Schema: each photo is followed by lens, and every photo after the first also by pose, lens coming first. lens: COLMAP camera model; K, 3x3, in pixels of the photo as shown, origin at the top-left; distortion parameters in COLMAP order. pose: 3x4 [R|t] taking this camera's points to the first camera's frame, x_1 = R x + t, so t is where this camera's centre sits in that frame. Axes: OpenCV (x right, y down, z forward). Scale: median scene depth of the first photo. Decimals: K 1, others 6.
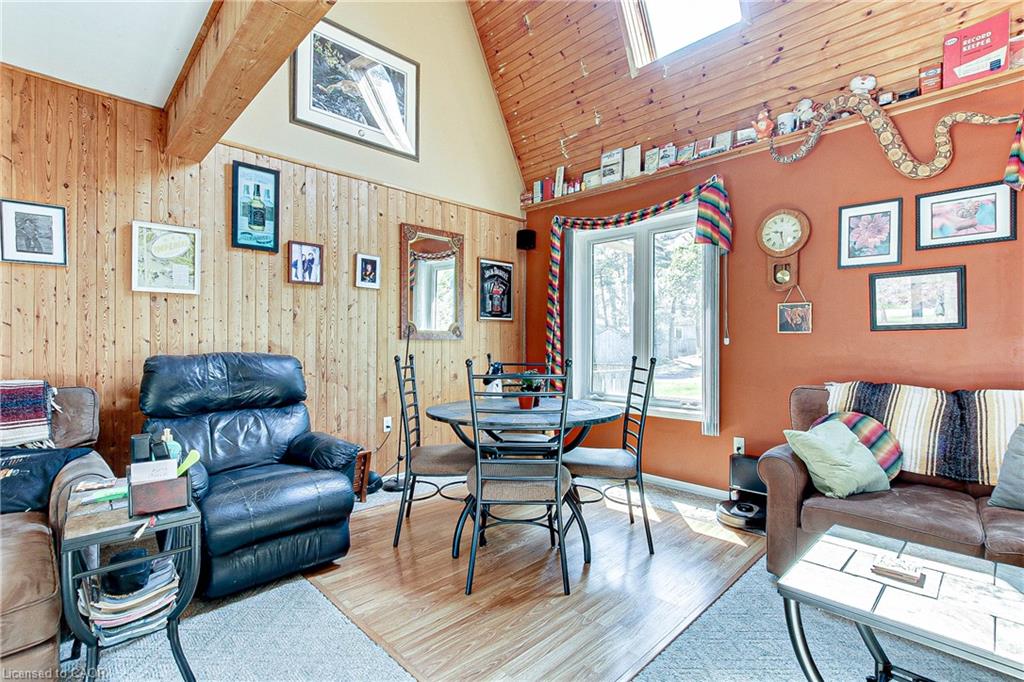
lens RADIAL K [[471.0, 0, 505.3], [0, 471.0, 342.4], [0, 0, 1]] dist [-0.026920, 0.005658]
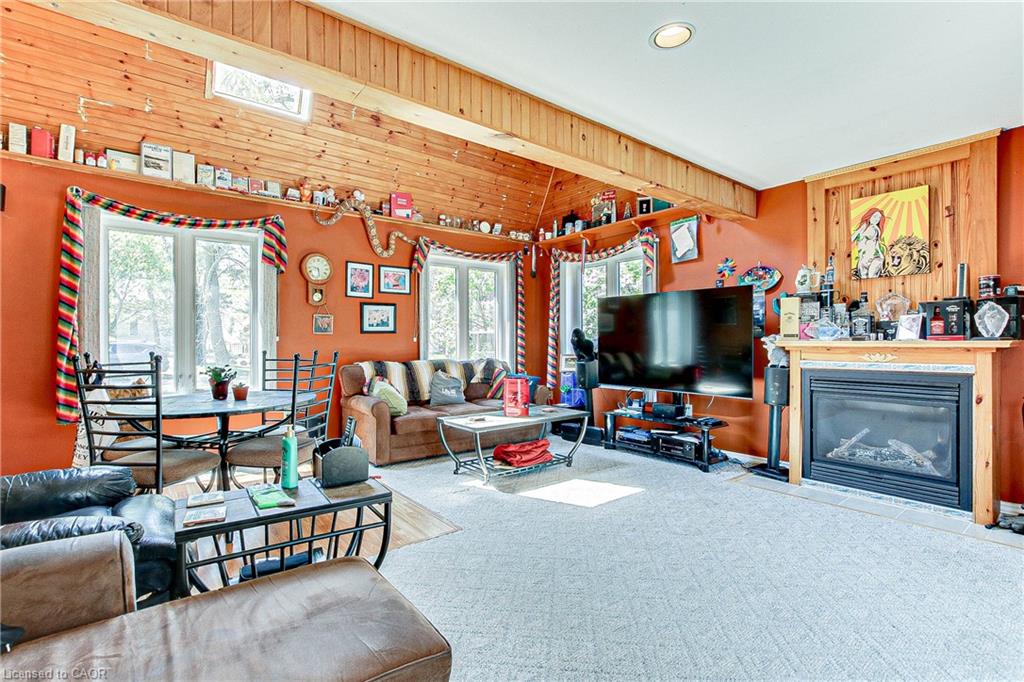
lens RADIAL K [[471.0, 0, 513.7], [0, 471.0, 341.9], [0, 0, 1]] dist [-0.026920, 0.005658]
pose [[0.081035, -0.004136, 0.996703, -0.825860], [-0.002318, 0.999988, 0.004338, -0.001128], [-0.996709, -0.002662, 0.081024, 0.209879]]
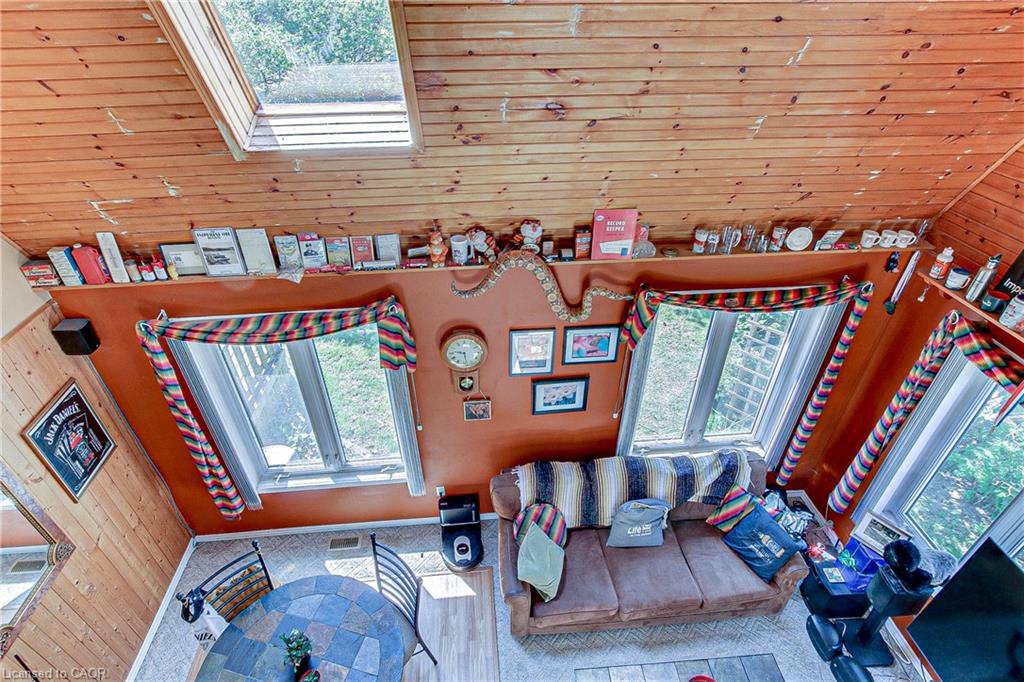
lens RADIAL K [[514.6, 0, 511.1], [0, 514.6, 335.5], [0, 0, 1]] dist [-0.011467, -0.000052]
pose [[0.626310, -0.456331, 0.632059, -0.027929], [0.004298, 0.812783, 0.582551, -0.839348], [-0.779562, -0.362141, 0.511015, 0.336506]]
